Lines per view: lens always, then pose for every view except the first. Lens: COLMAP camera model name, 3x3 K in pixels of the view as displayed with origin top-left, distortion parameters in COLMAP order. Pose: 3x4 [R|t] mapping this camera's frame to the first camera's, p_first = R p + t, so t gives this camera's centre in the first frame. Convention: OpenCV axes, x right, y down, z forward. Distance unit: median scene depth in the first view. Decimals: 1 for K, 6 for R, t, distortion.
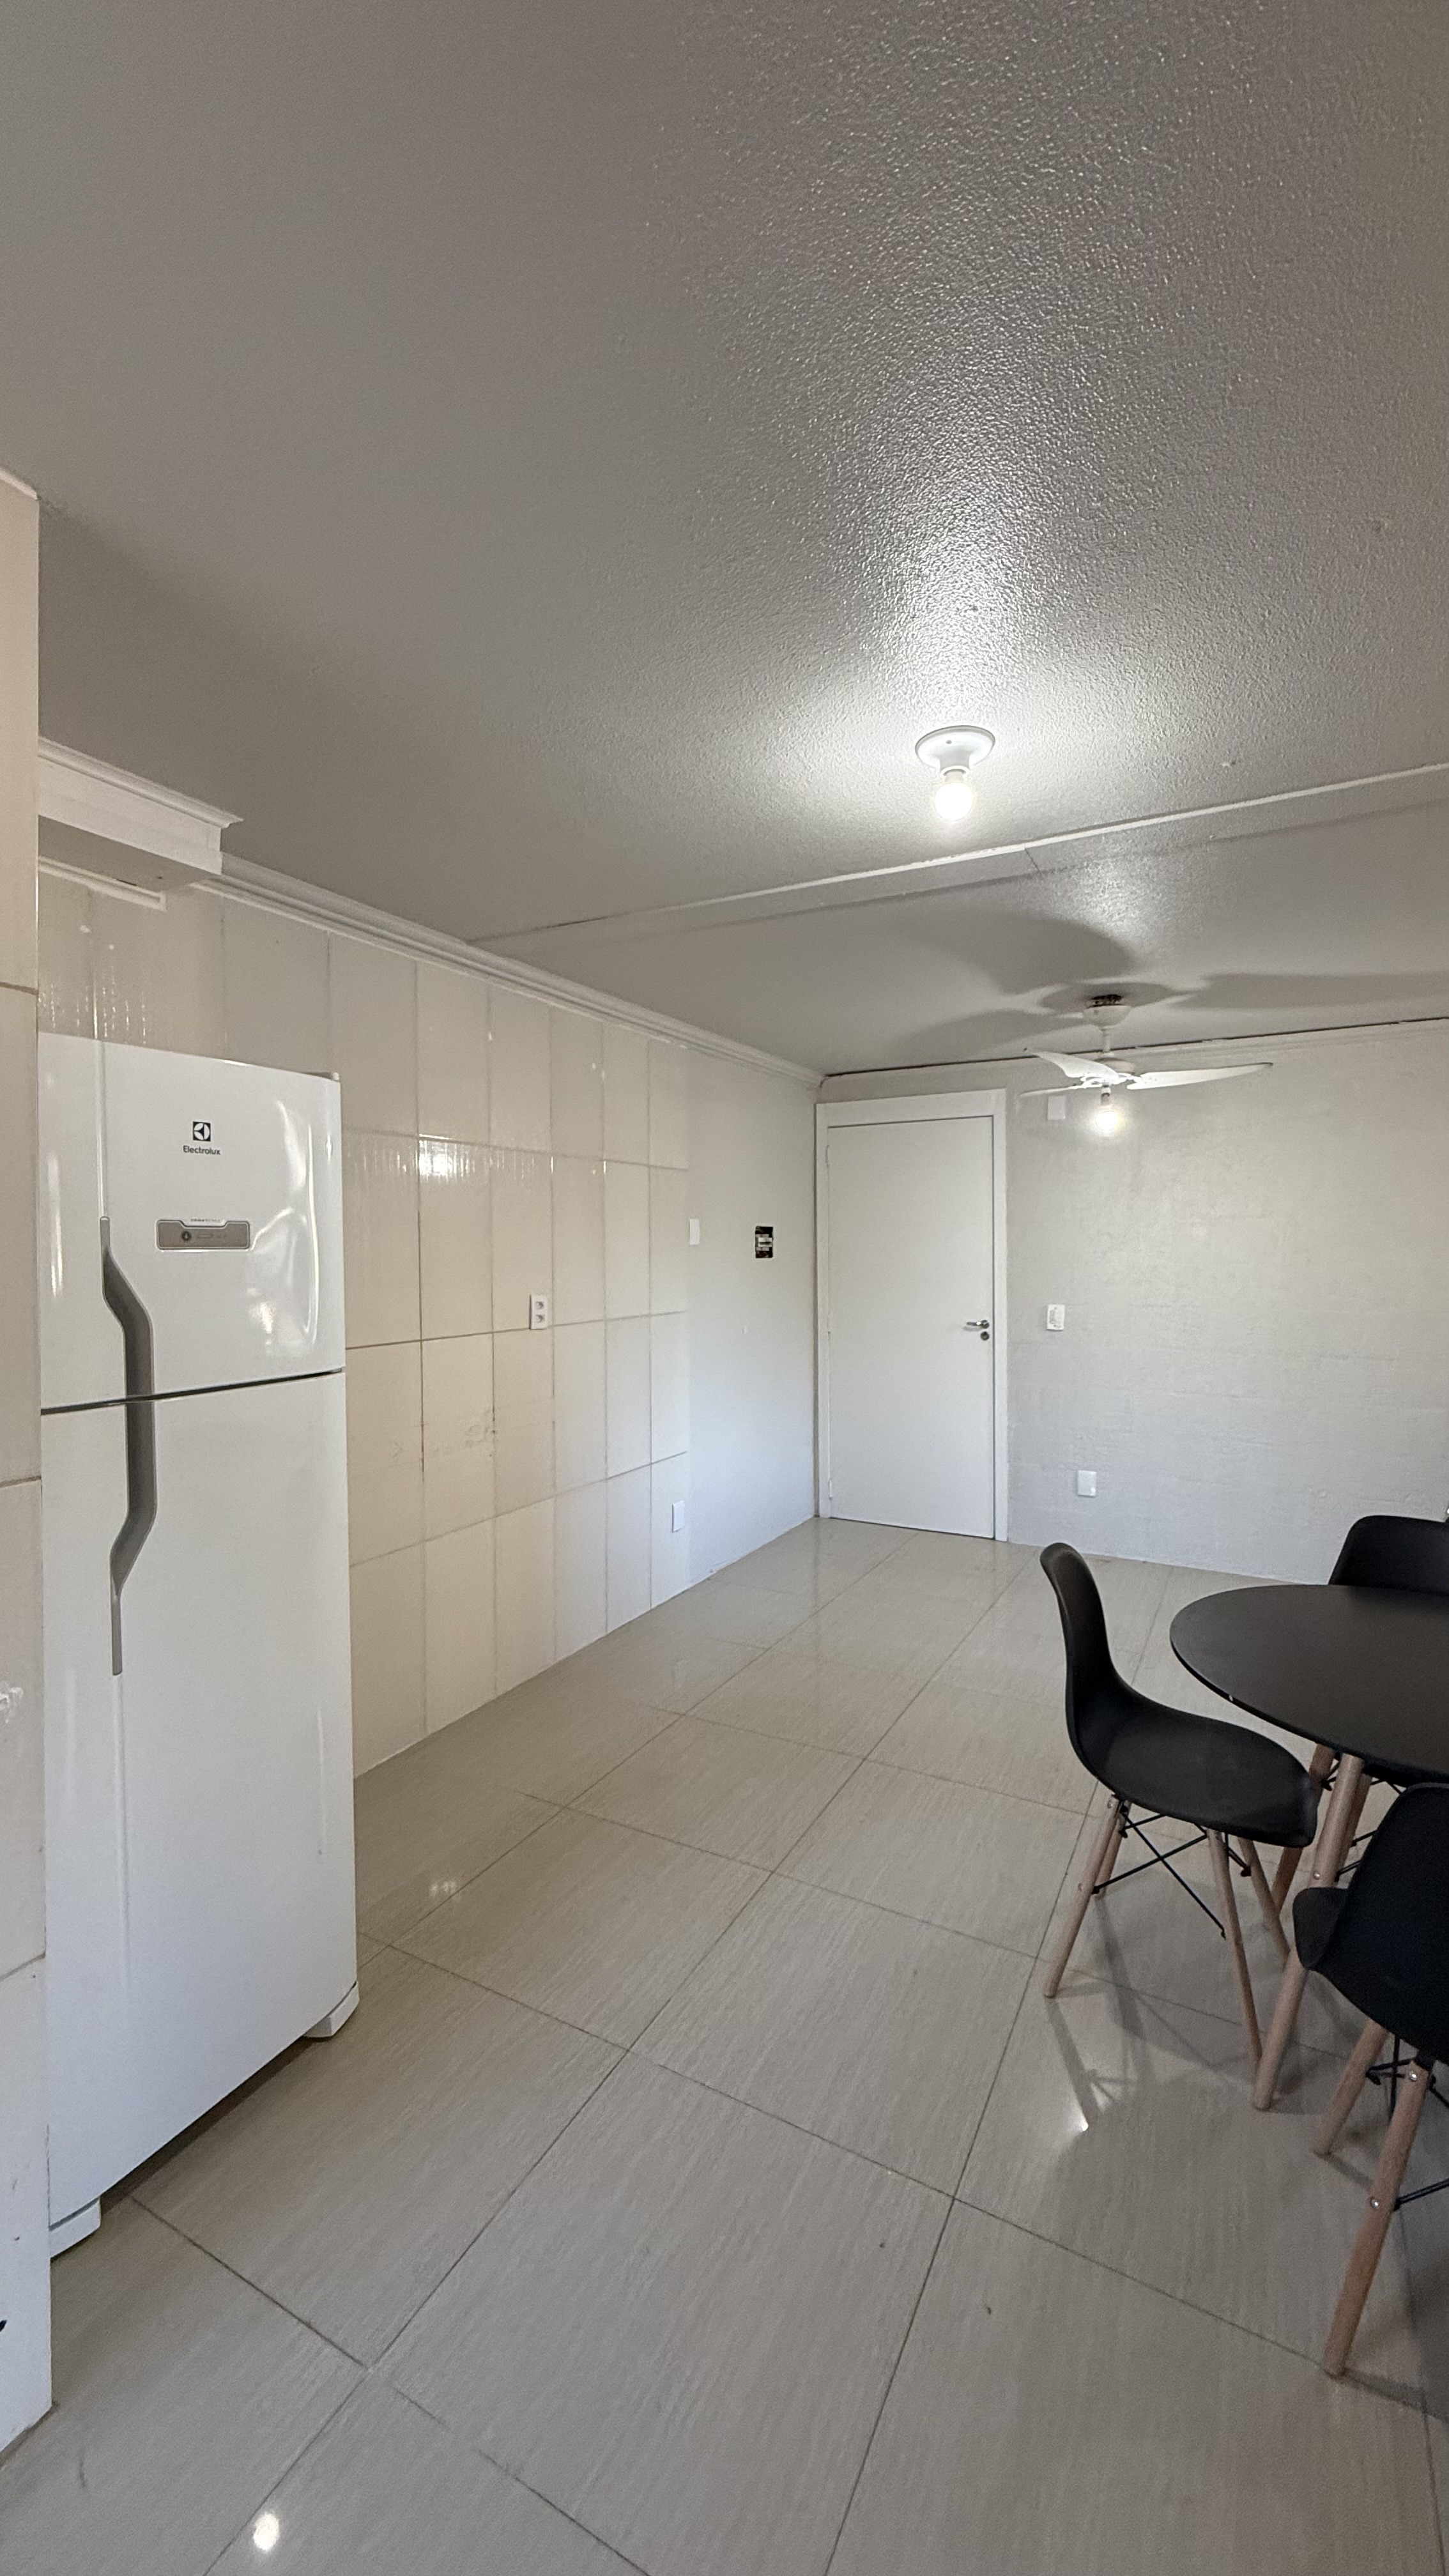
lens RADIAL K [[1038.7, 0, 719.9], [0, 1038.7, 1278.9], [0, 0, 1]] dist [0.000336, 0.000789]
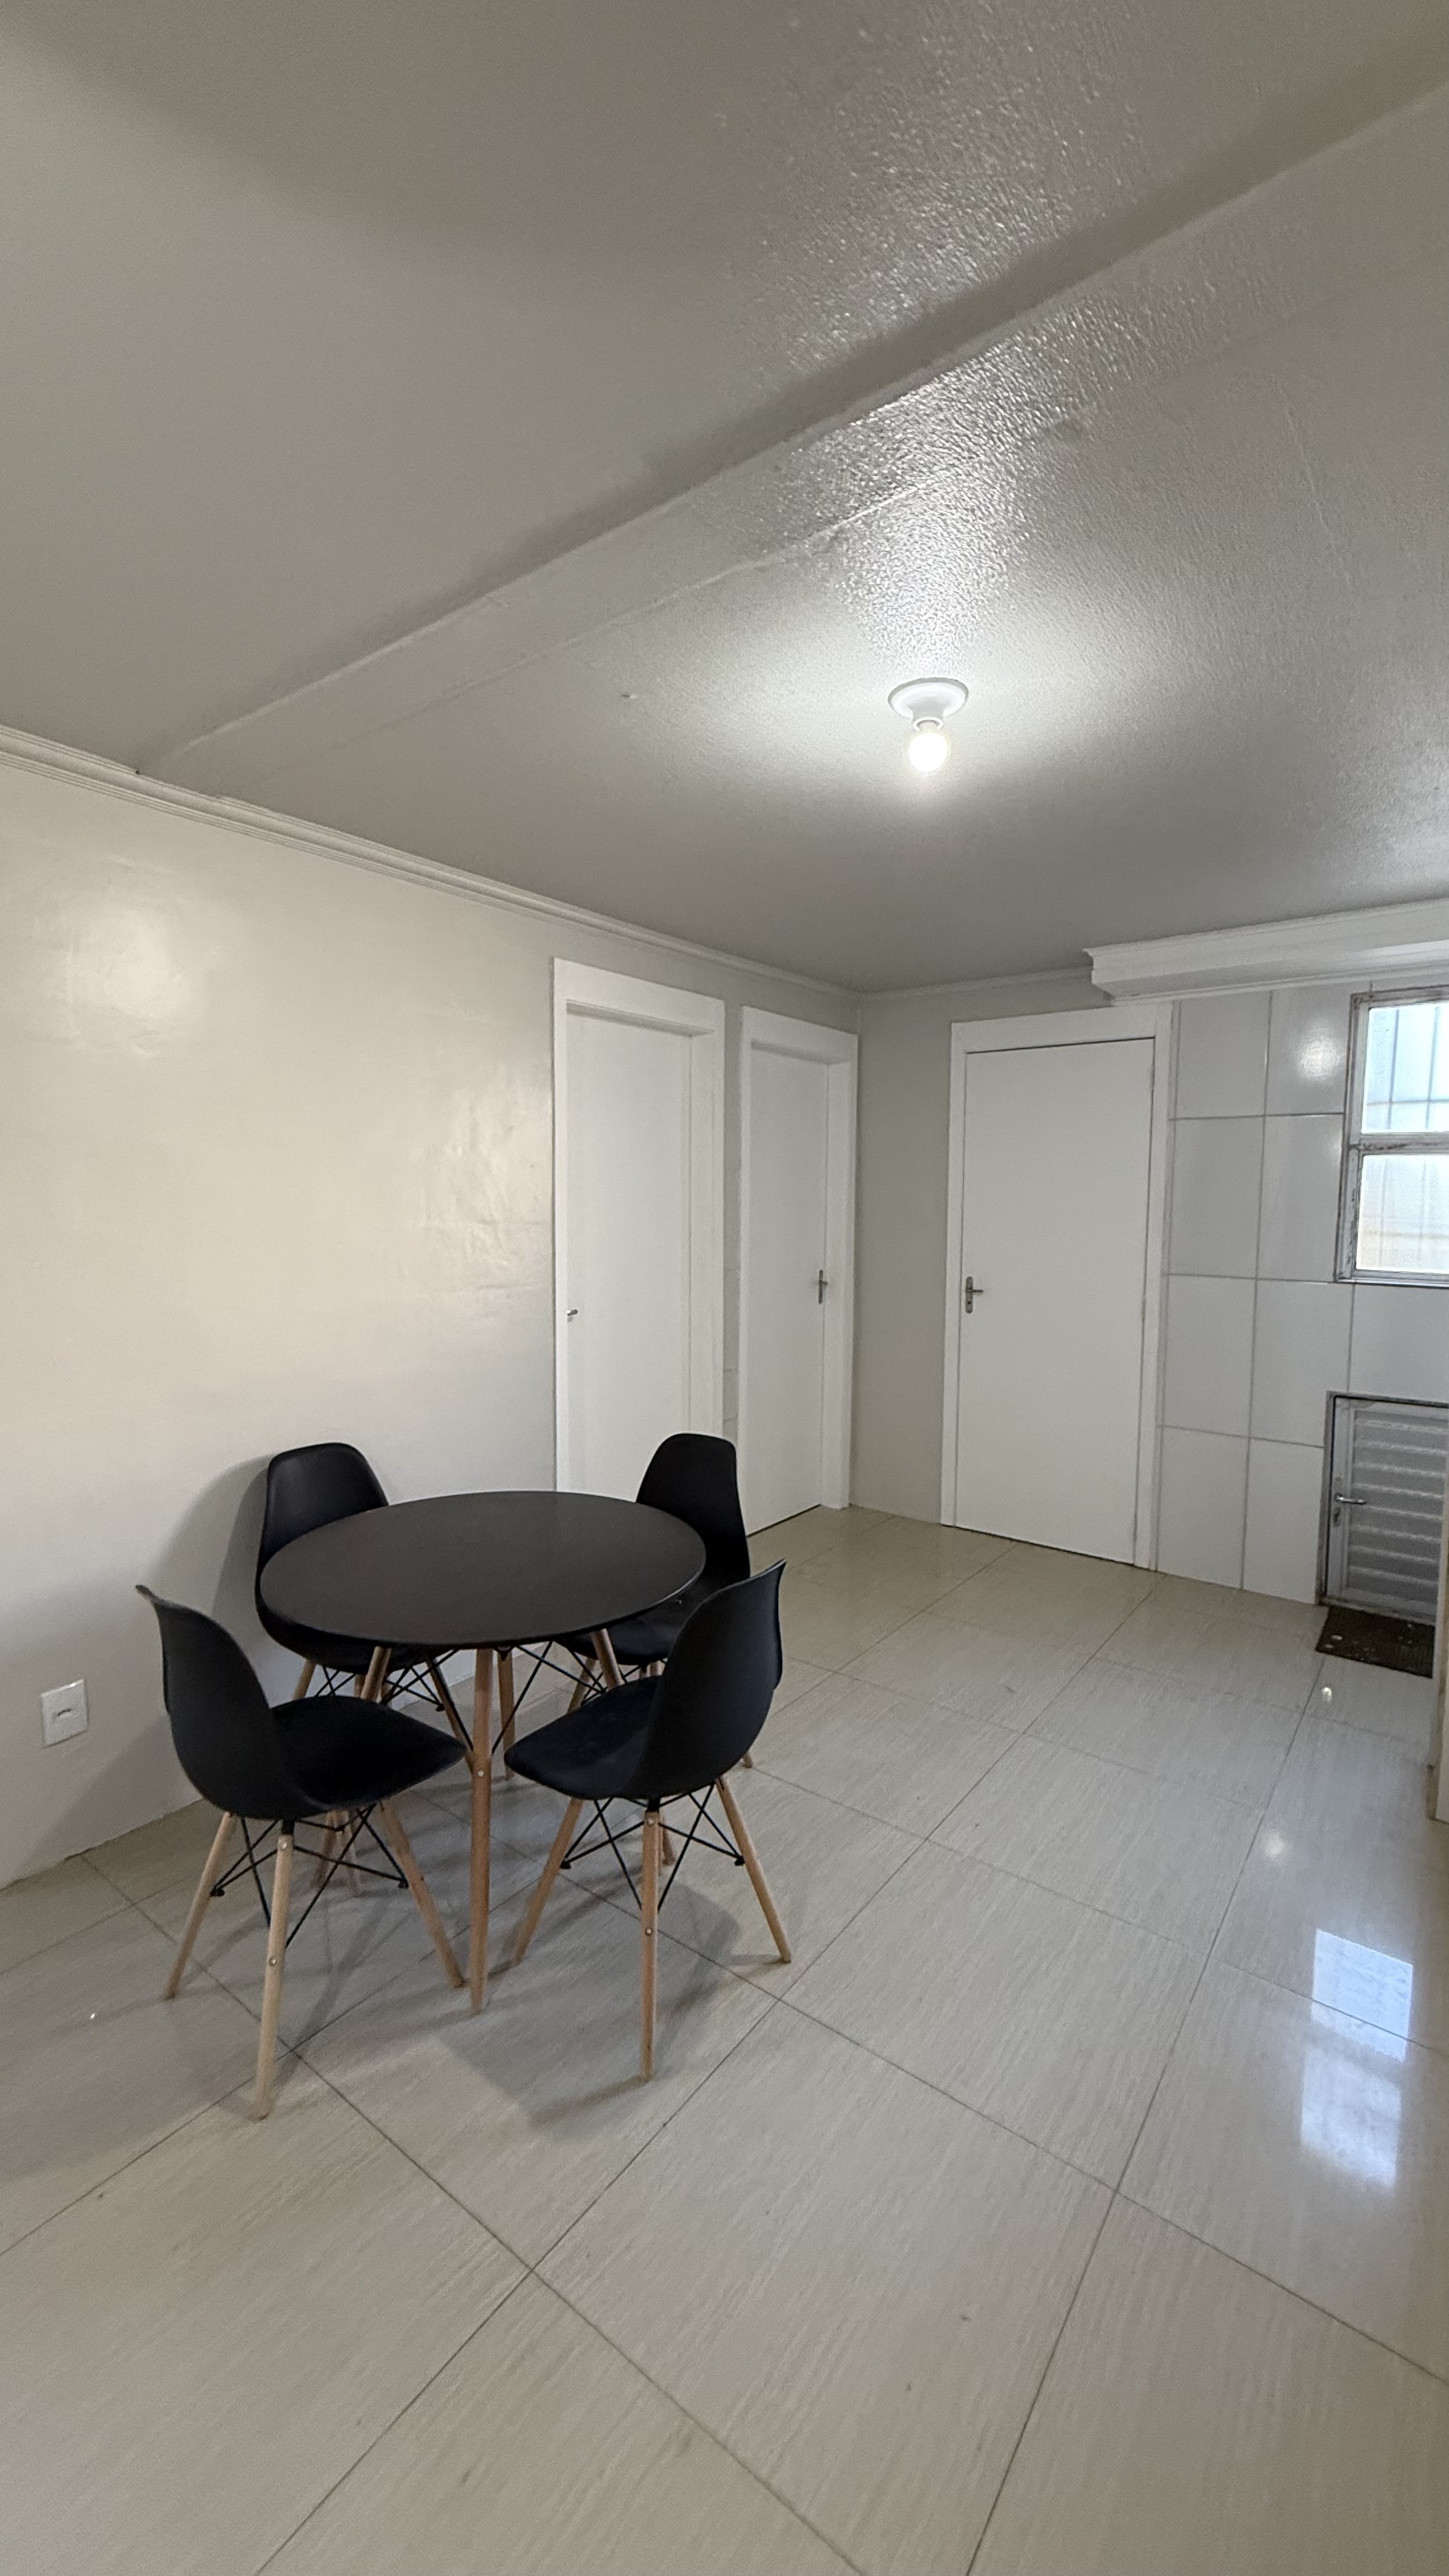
lens RADIAL K [[1038.7, 0, 714.3], [0, 1038.7, 1286.4], [0, 0, 1]] dist [0.000336, 0.000789]
pose [[-0.989752, -0.020682, 0.141289, 0.147941], [-0.004296, 0.993321, 0.115306, -0.035806], [-0.142730, 0.113518, -0.983230, 1.096193]]
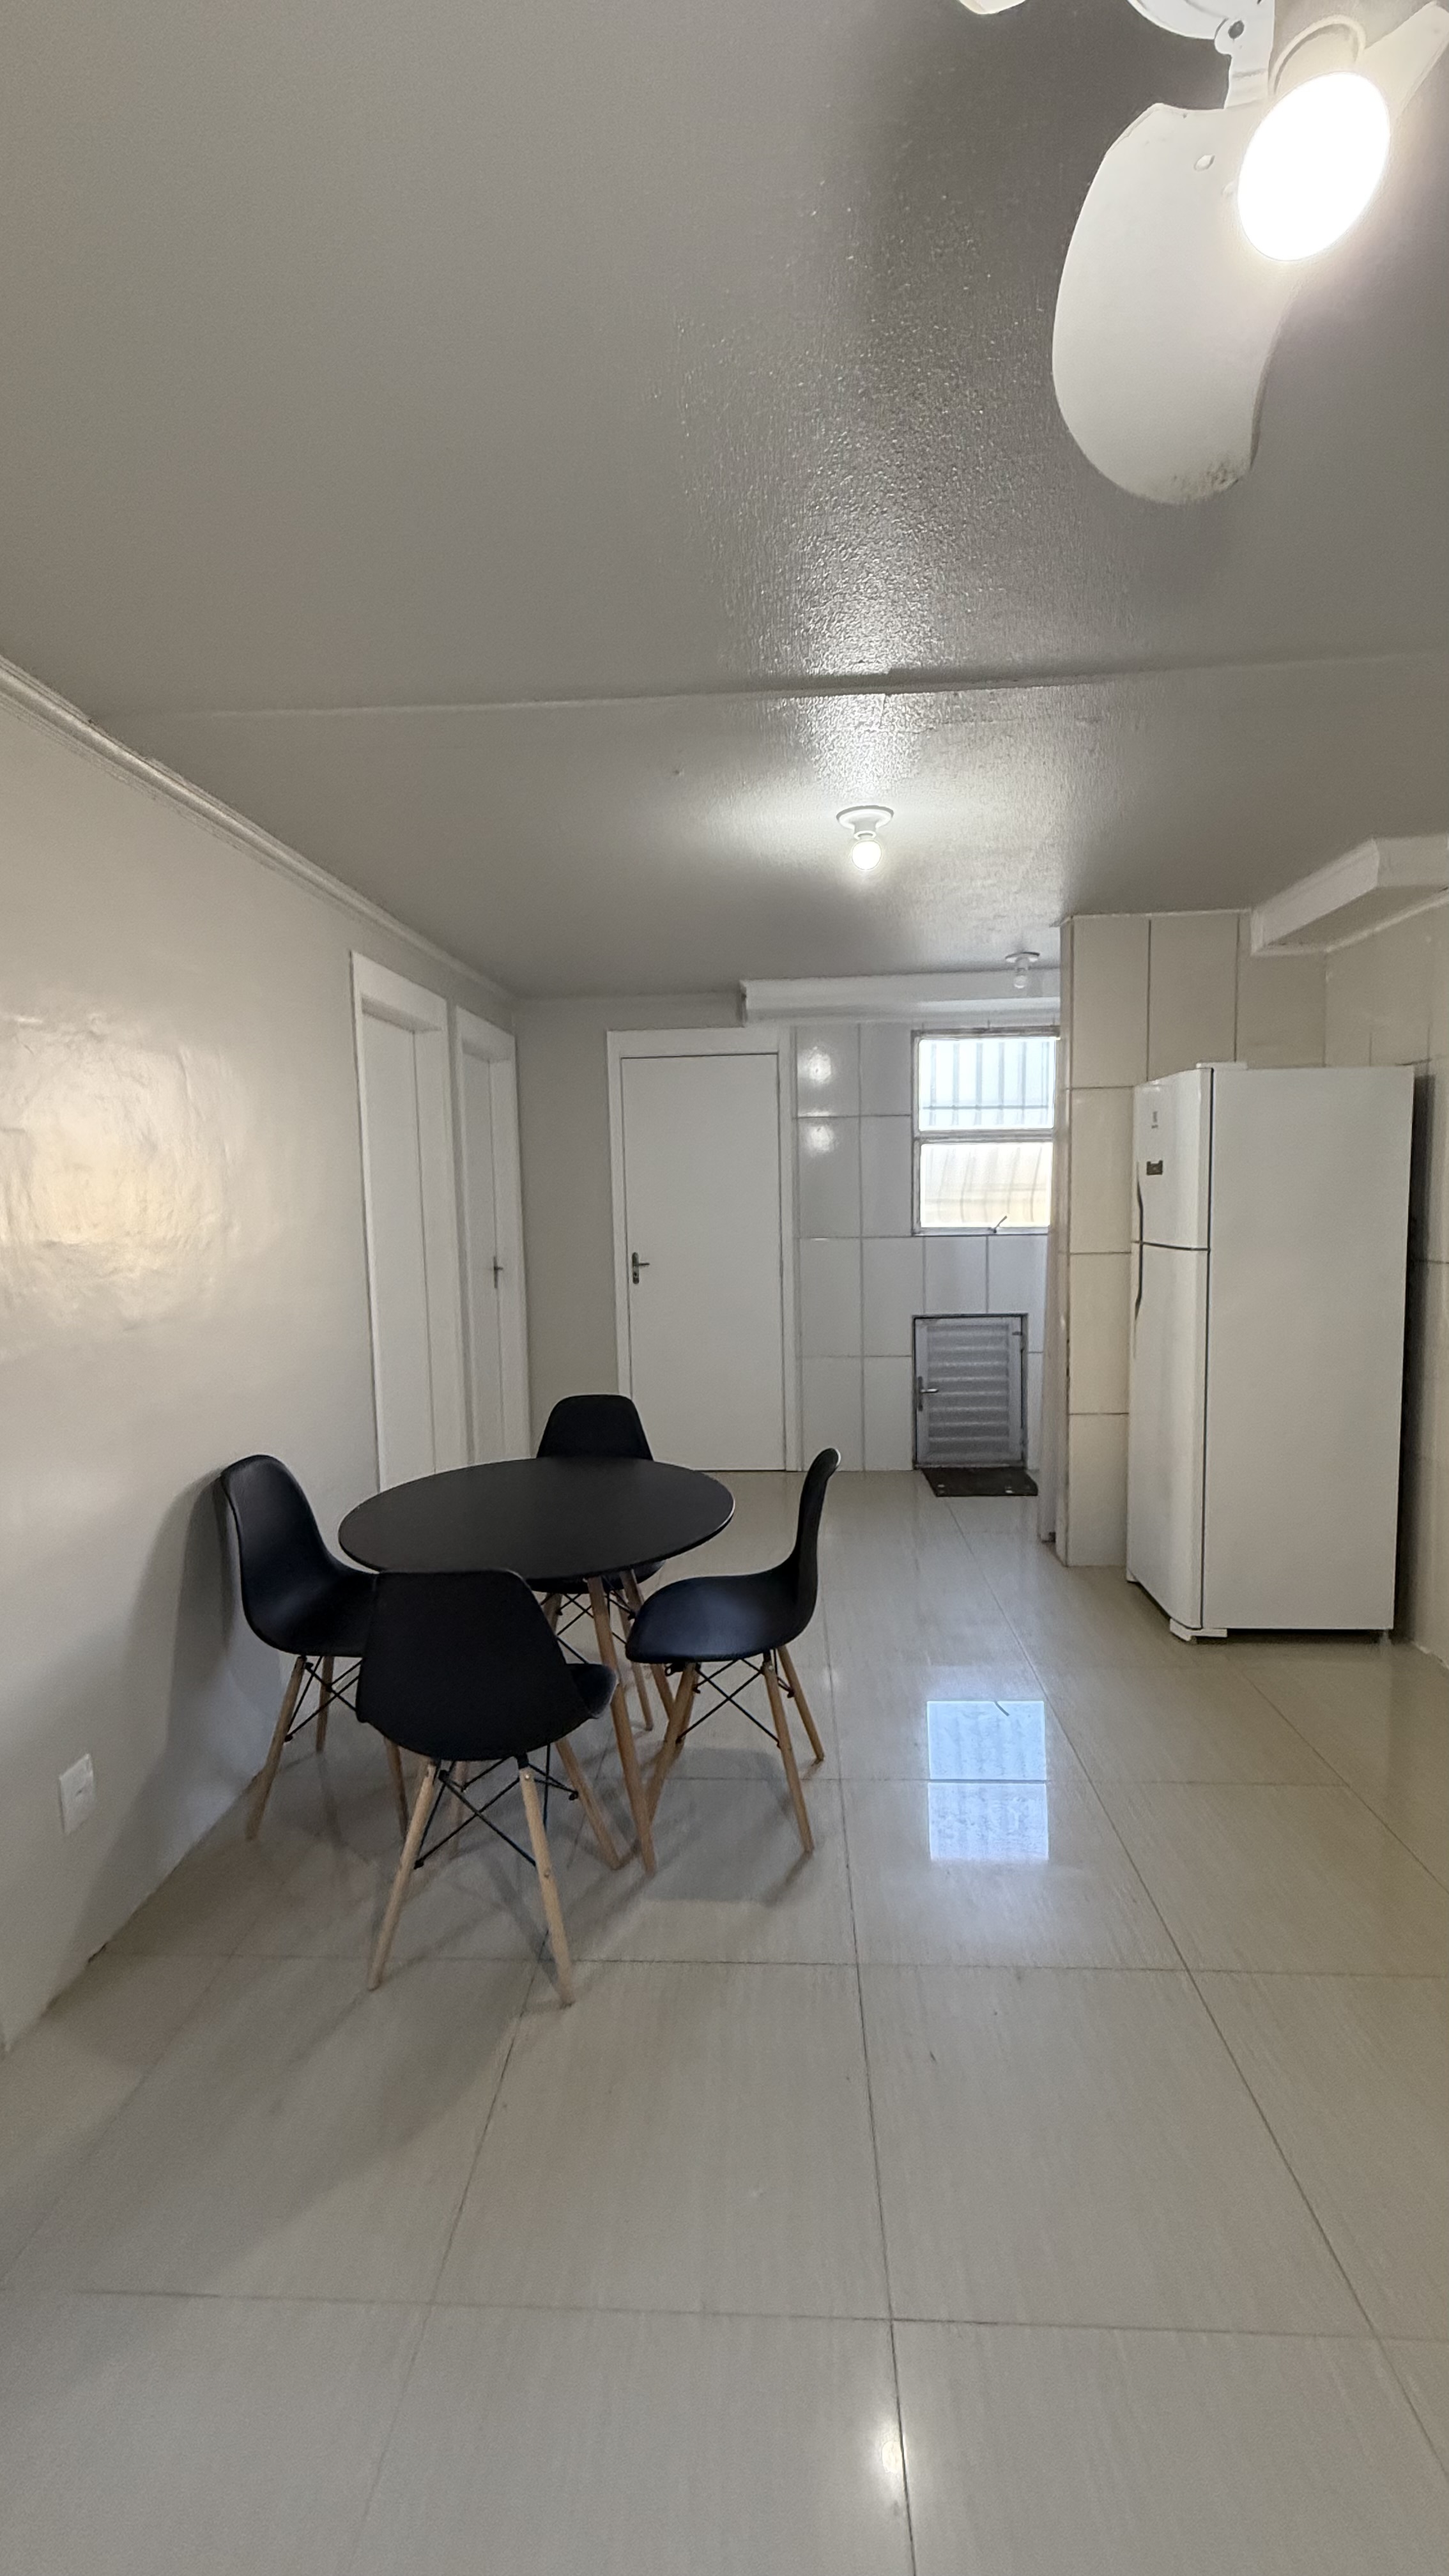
lens RADIAL K [[1038.7, 0, 736.9], [0, 1038.7, 1280.1], [0, 0, 1]] dist [0.000336, 0.000789]
pose [[-0.898439, 0.059785, -0.435010, 0.539411], [0.009090, 0.993008, 0.117700, -0.034904], [0.439005, 0.101792, -0.892700, 1.178454]]
